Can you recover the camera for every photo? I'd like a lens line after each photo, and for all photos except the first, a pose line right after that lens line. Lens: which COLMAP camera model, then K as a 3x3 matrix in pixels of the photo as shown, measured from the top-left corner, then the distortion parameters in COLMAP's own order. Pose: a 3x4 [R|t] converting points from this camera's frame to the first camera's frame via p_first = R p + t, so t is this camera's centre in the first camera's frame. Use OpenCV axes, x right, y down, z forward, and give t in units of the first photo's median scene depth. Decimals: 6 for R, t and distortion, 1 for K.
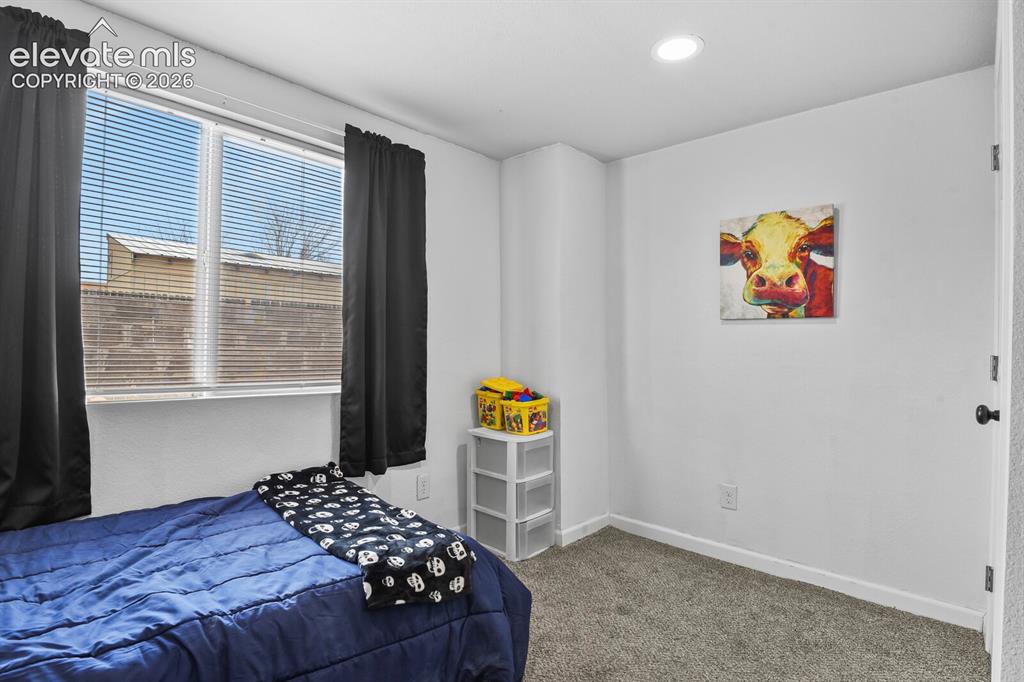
lens RADIAL K [[498.6, 0, 520.5], [0, 498.6, 347.8], [0, 0, 1]] dist [-0.014388, -0.000287]
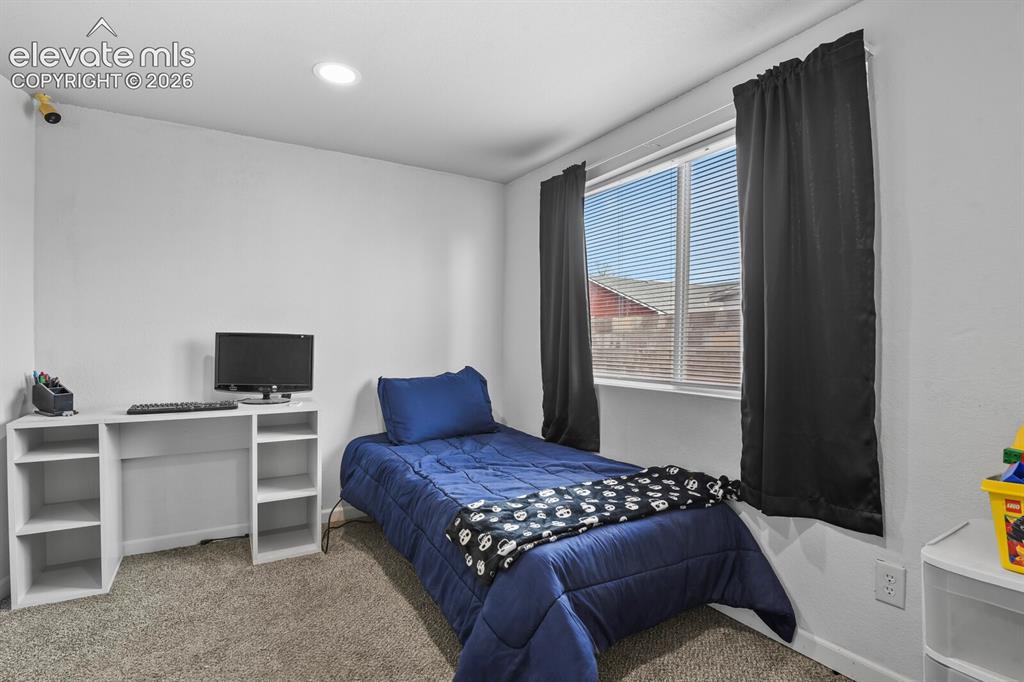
lens RADIAL K [[498.6, 0, 521.0], [0, 498.6, 342.6], [0, 0, 1]] dist [-0.014388, -0.000287]
pose [[-0.254881, -0.023589, -0.966685, 0.767892], [-0.005754, 0.999722, -0.022878, 0.019130], [0.966955, -0.000269, -0.254945, 1.173061]]
